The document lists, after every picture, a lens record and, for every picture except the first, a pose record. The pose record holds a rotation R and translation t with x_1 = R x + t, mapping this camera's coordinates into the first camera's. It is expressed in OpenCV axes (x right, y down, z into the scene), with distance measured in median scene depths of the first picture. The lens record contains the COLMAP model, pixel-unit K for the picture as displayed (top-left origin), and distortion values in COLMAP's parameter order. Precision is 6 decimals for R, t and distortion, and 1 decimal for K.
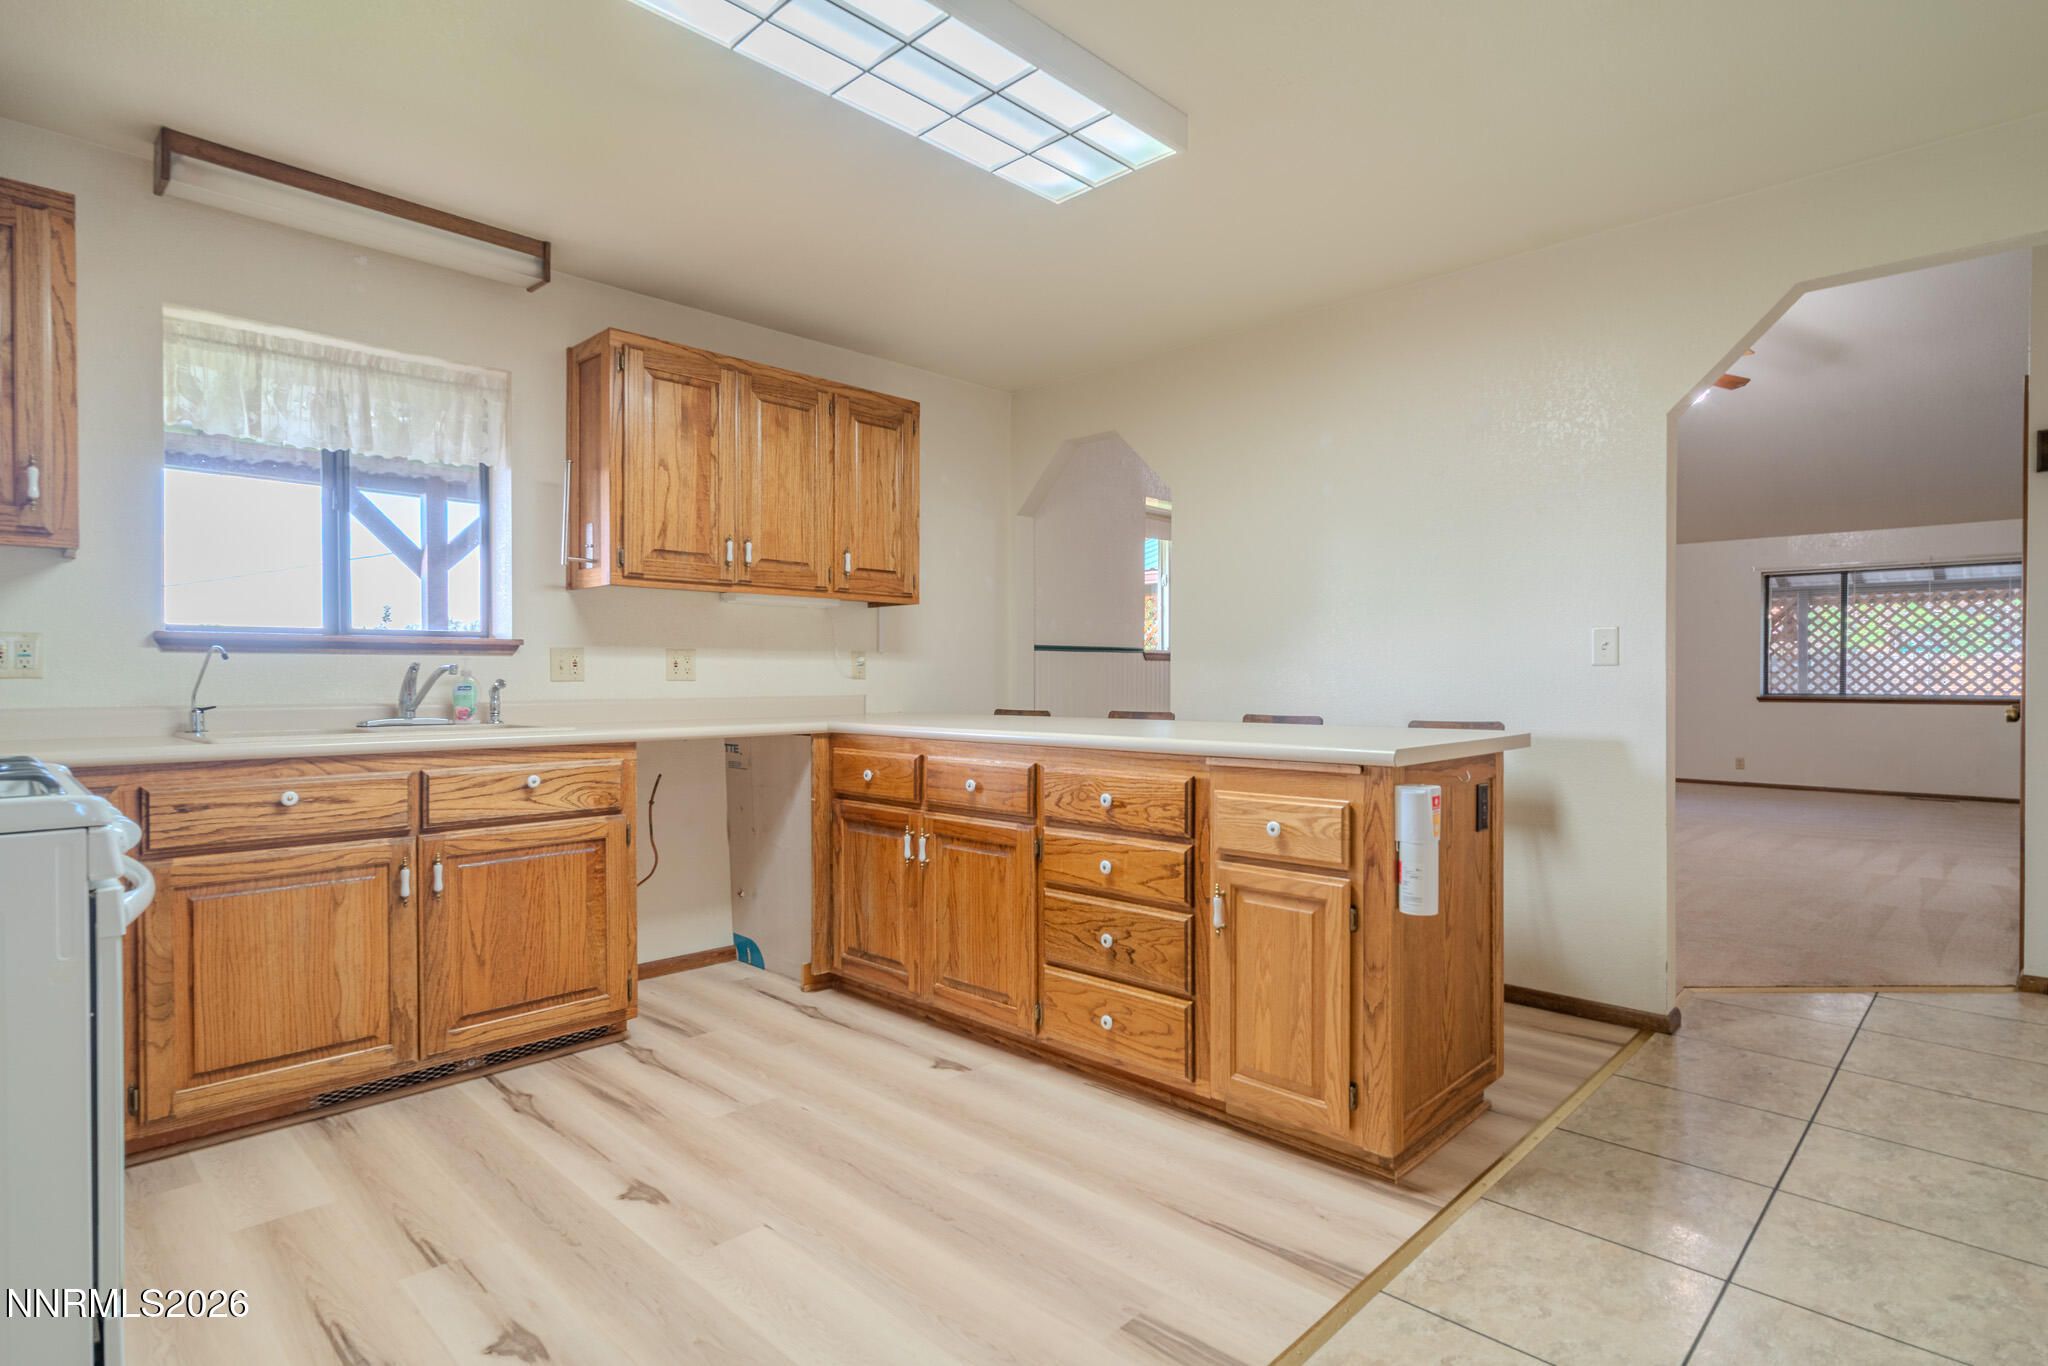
lens RADIAL K [[1058.8, 0, 1014.6], [0, 1058.8, 686.9], [0, 0, 1]] dist [0.008983, -0.002564]
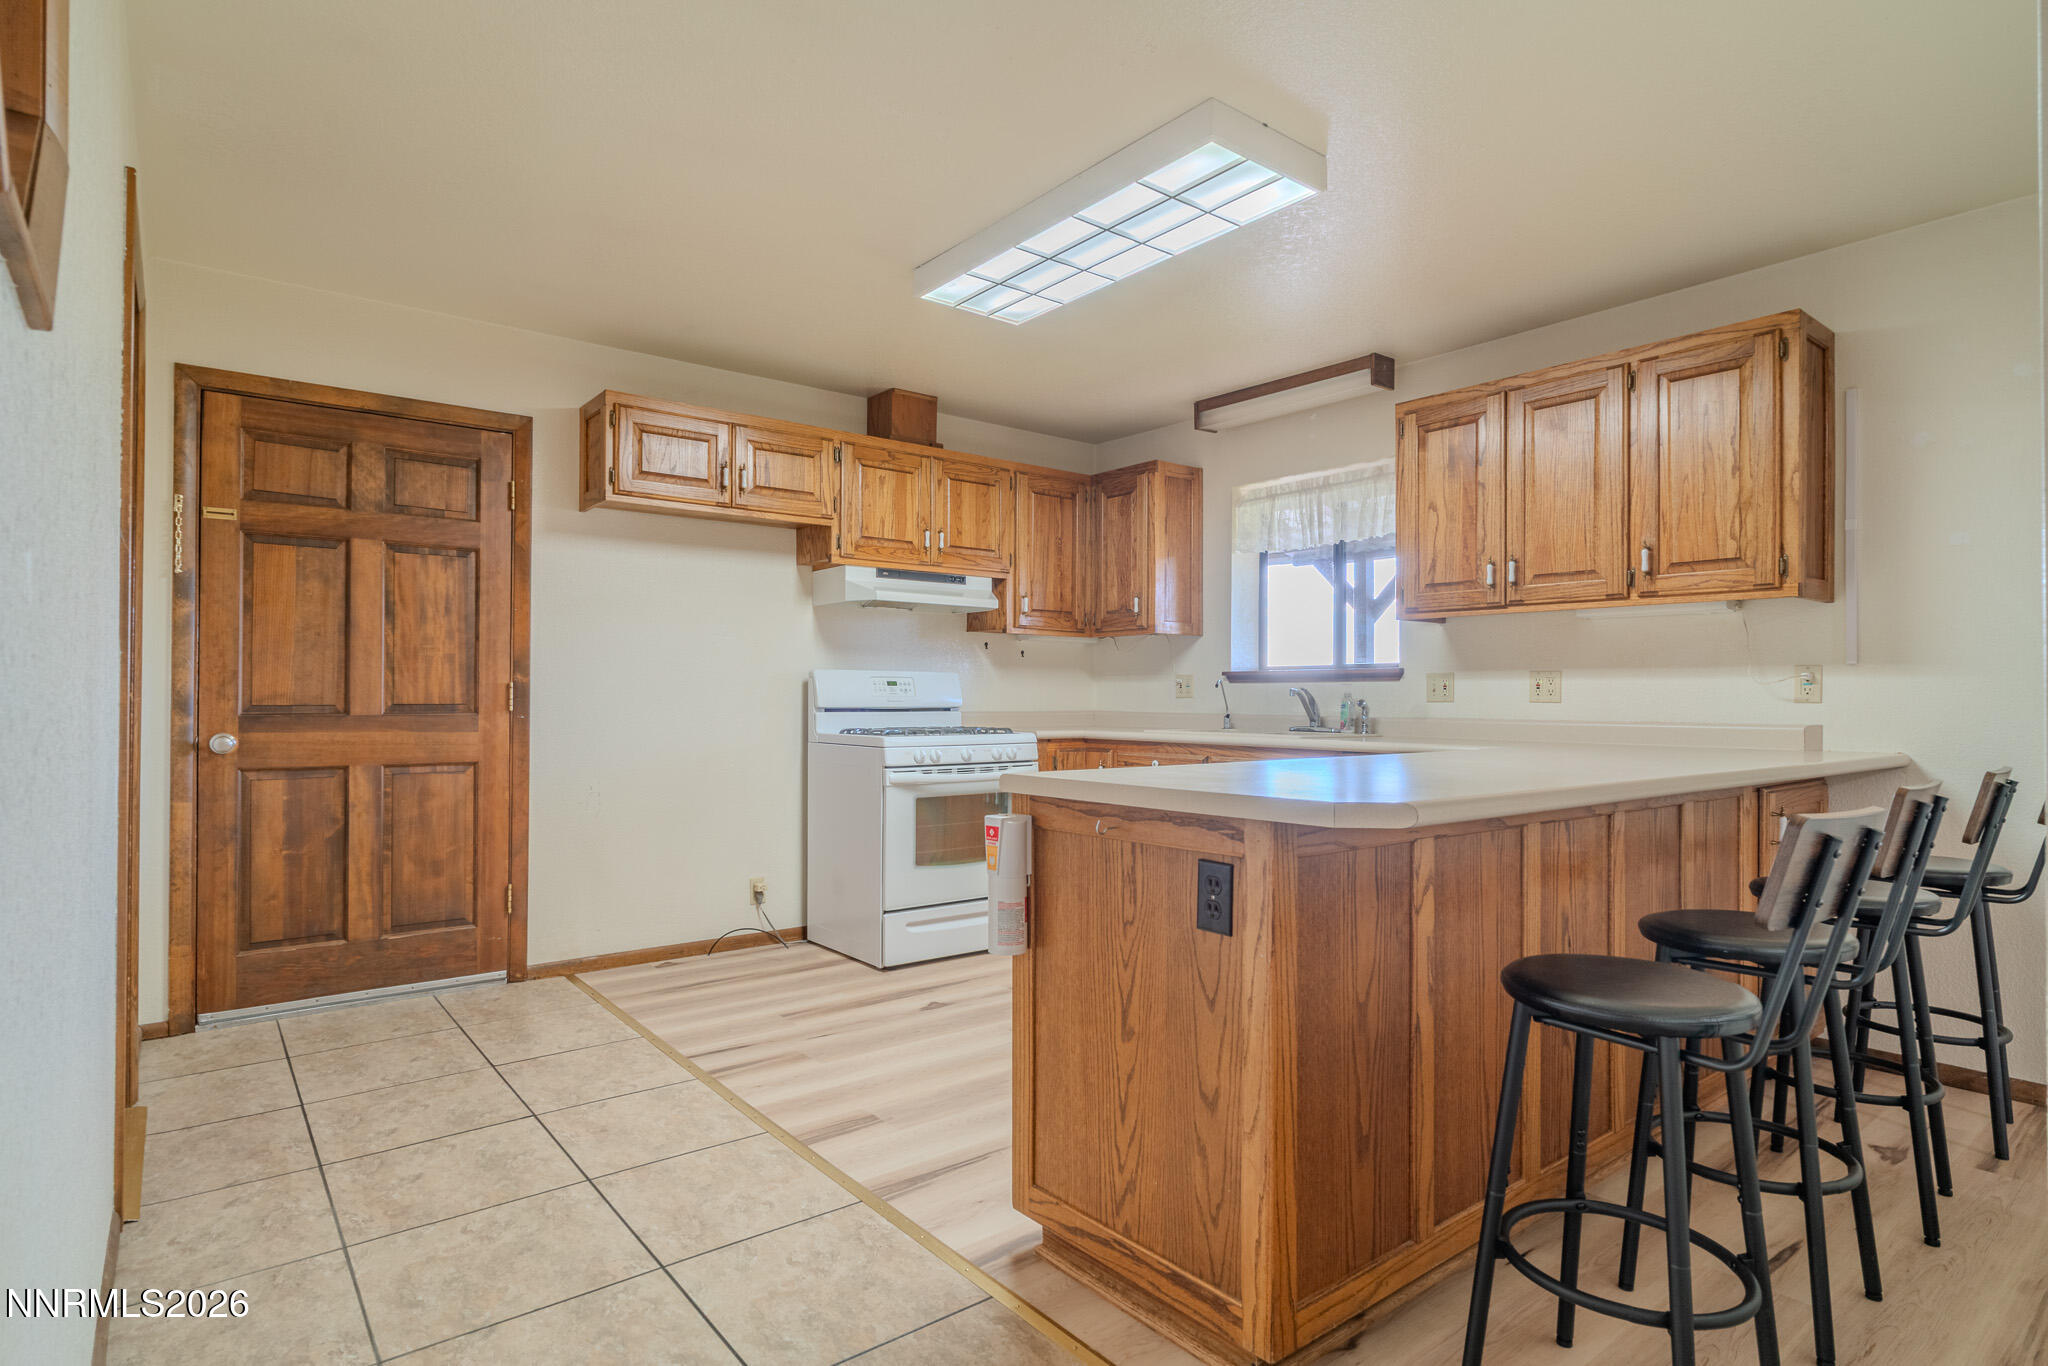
lens RADIAL K [[1058.8, 0, 1013.0], [0, 1058.8, 687.4], [0, 0, 1]] dist [0.008983, -0.002564]
pose [[-0.121844, -0.007063, -0.992524, 0.276232], [-0.011621, 0.999916, -0.005689, -0.003266], [0.992481, 0.010841, -0.121915, 0.236040]]
